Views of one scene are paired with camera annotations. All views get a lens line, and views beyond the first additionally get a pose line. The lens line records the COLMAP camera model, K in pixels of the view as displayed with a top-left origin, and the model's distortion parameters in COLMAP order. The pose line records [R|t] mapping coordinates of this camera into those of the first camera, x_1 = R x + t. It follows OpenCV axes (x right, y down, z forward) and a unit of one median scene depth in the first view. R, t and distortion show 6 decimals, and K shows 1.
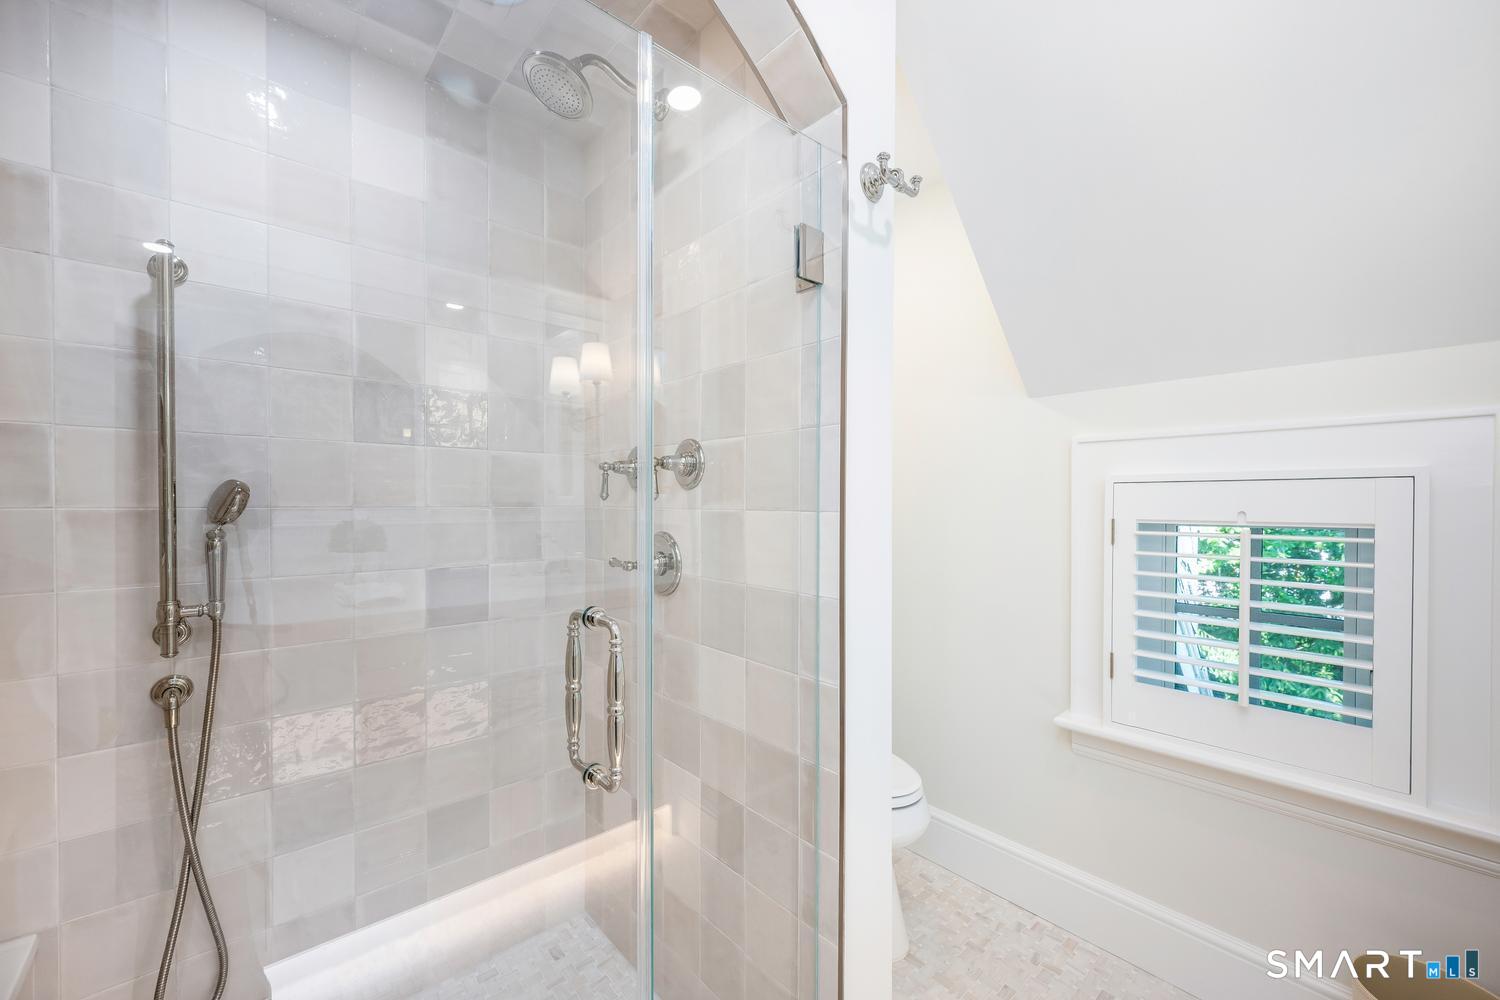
lens RADIAL K [[586.3, 0, 751.2], [0, 586.3, 509.4], [0, 0, 1]] dist [-0.004137, -0.000142]
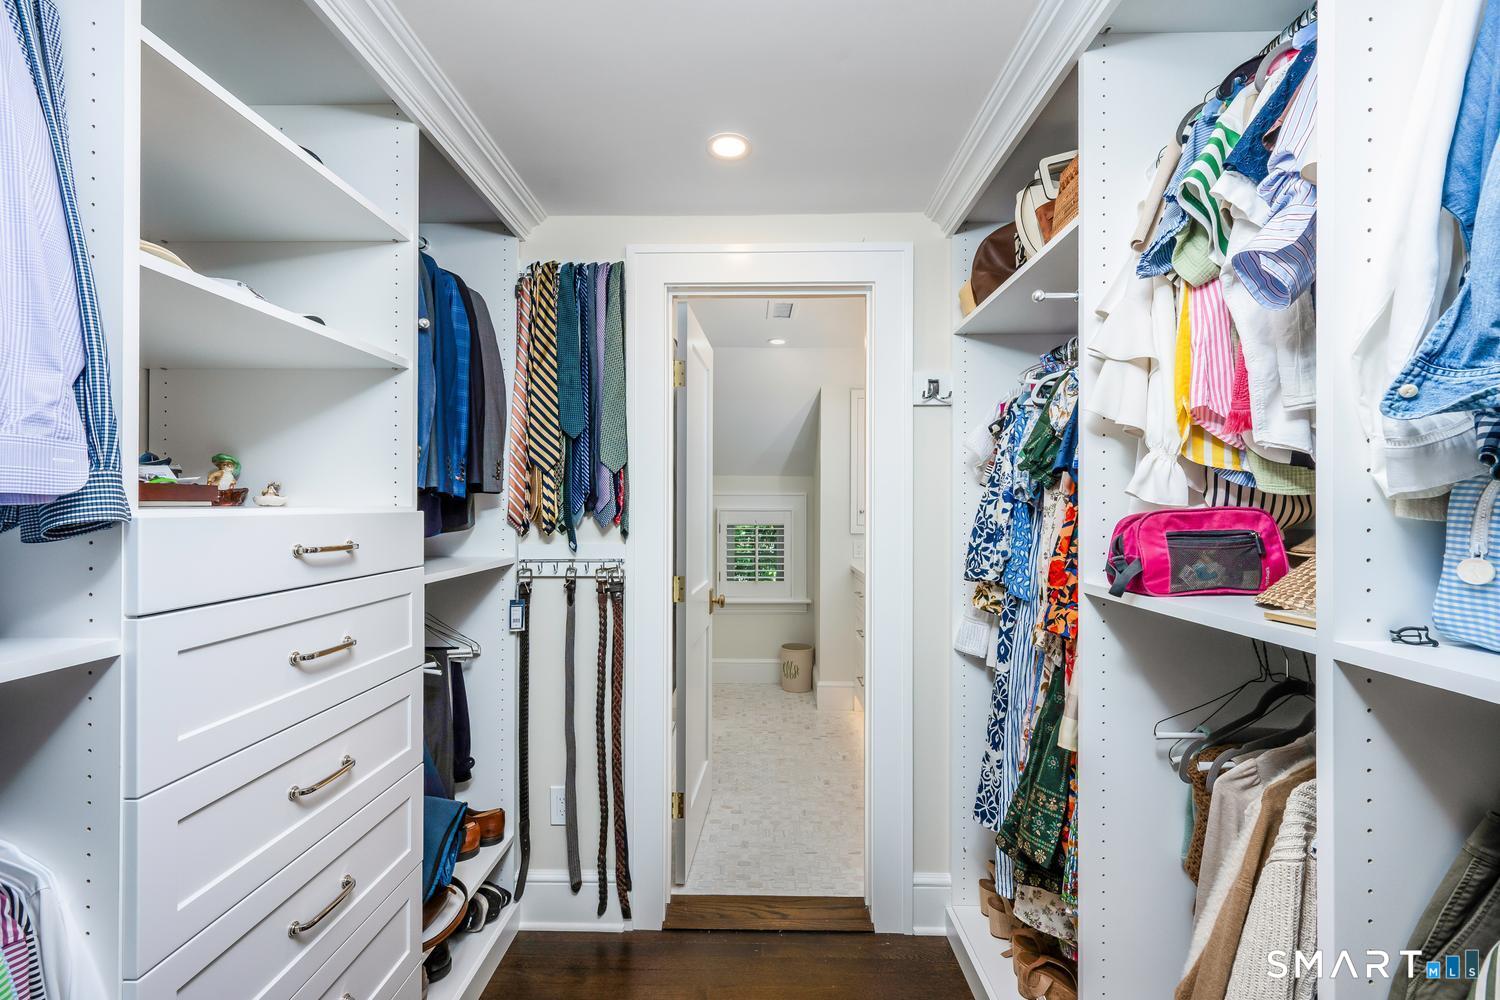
lens RADIAL K [[630.7, 0, 751.0], [0, 630.7, 502.9], [0, 0, 1]] dist [0.002651, -0.000280]
pose [[0.668614, 0.000979, 0.743609, -1.567904], [0.006360, 0.999955, -0.007035, -0.063647], [-0.743582, 0.009433, 0.668578, -1.162969]]
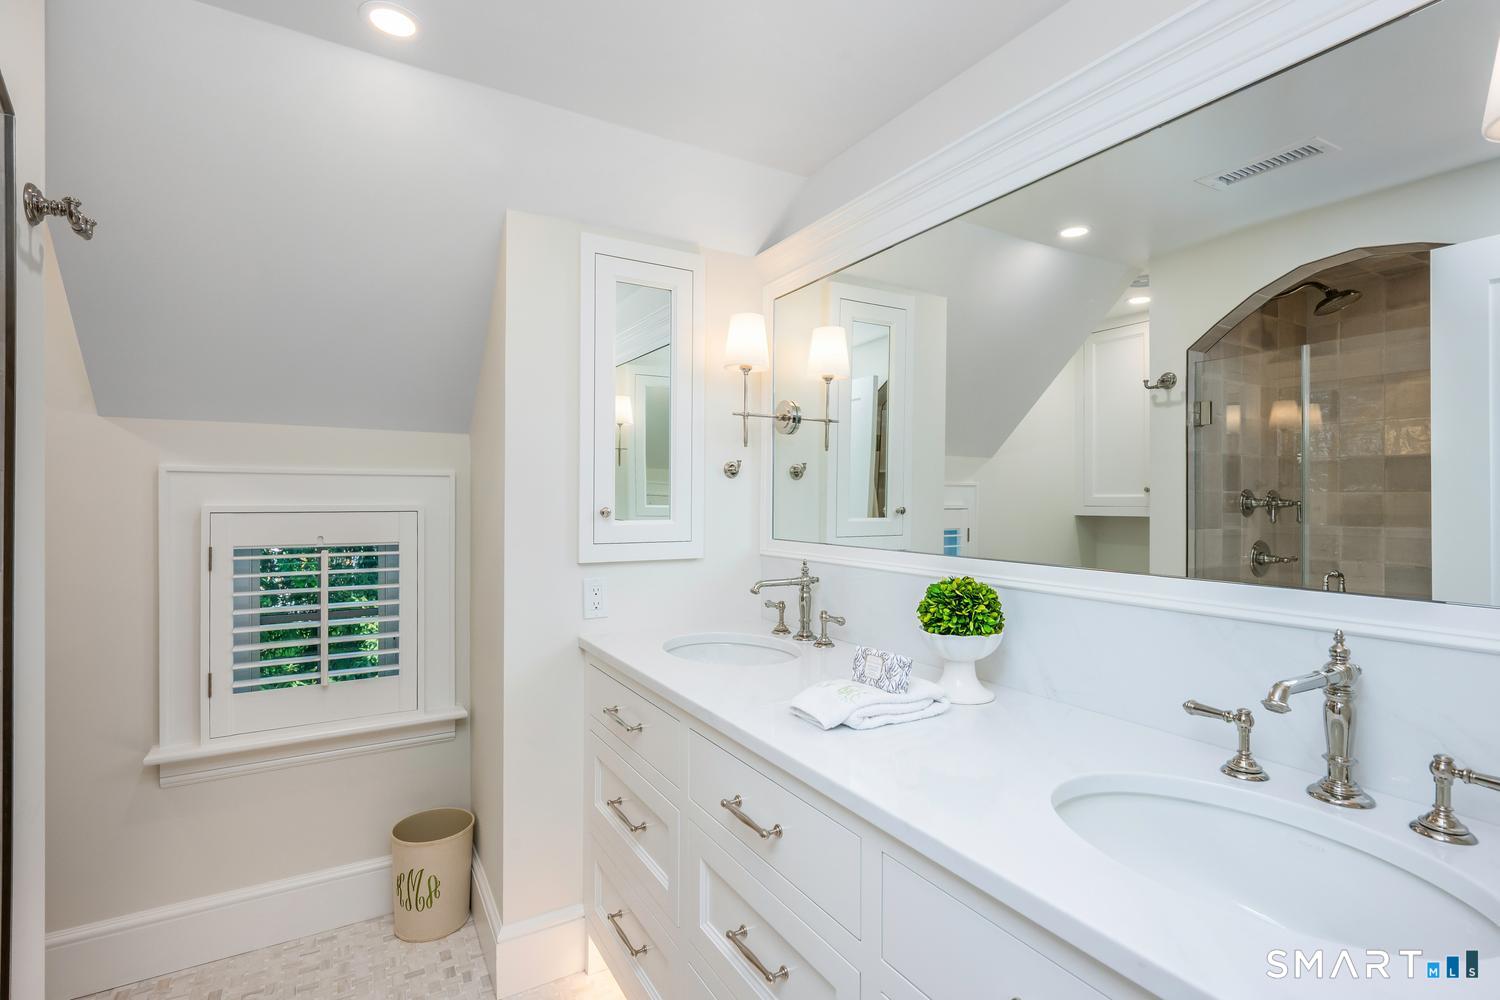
lens RADIAL K [[724.9, 0, 755.8], [0, 724.9, 497.1], [0, 0, 1]] dist [0.000331, -0.000362]
pose [[0.186034, -0.003848, 0.982536, -0.498369], [0.007108, 0.999971, 0.002571, -0.071876], [-0.982518, 0.006505, 0.186056, -0.221786]]
